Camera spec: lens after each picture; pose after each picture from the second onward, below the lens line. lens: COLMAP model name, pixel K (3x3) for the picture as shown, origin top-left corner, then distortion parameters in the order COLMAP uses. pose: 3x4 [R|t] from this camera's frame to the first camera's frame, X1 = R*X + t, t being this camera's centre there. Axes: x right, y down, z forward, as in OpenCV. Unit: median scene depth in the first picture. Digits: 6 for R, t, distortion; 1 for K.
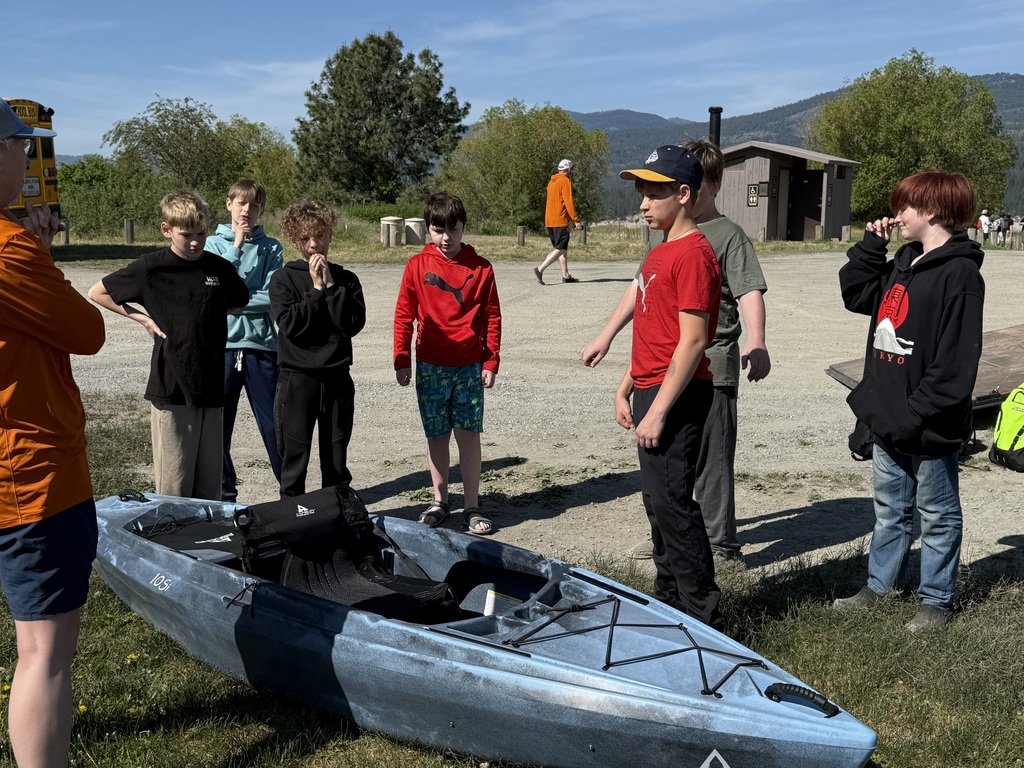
lens RADIAL K [[1188.0, 0, 512.0], [0, 1188.0, 384.0], [0, 0, 1]] dist [0.106997, -0.041507]
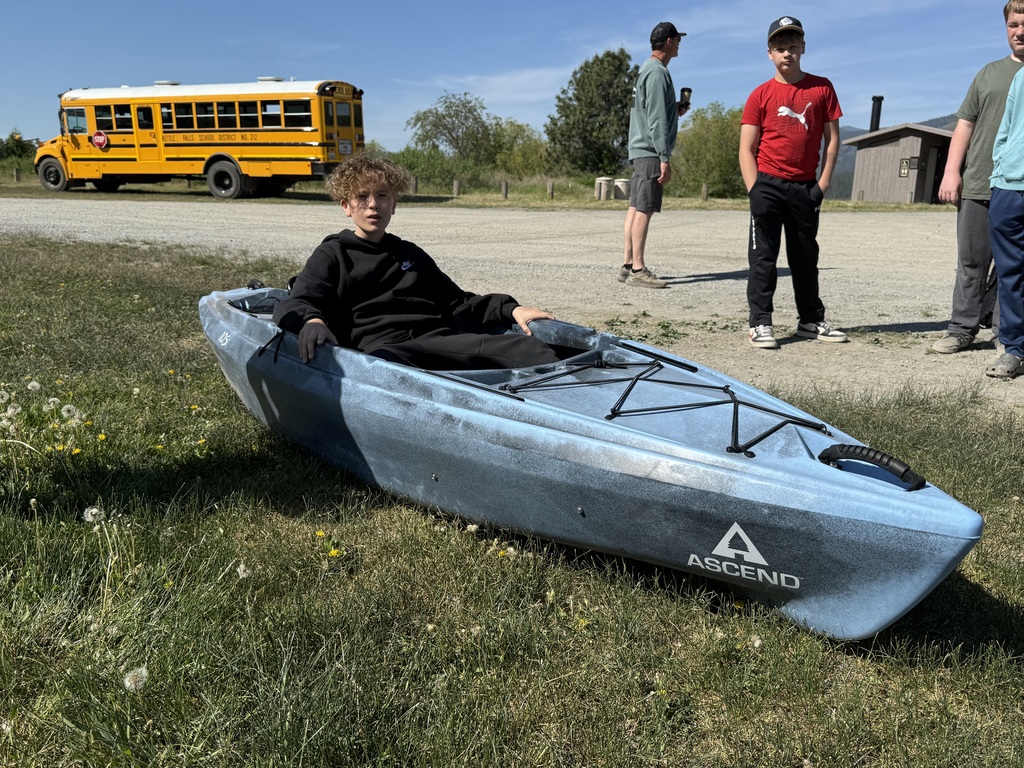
lens RADIAL K [[867.3, 0, 512.0], [0, 867.3, 384.0], [0, 0, 1]] dist [0.149698, -0.328716]
pose [[0.976943, 0.068585, -0.202185, 0.119637], [-0.053029, 0.995271, 0.081381, 0.160364], [0.206810, -0.068783, 0.975960, 0.401703]]
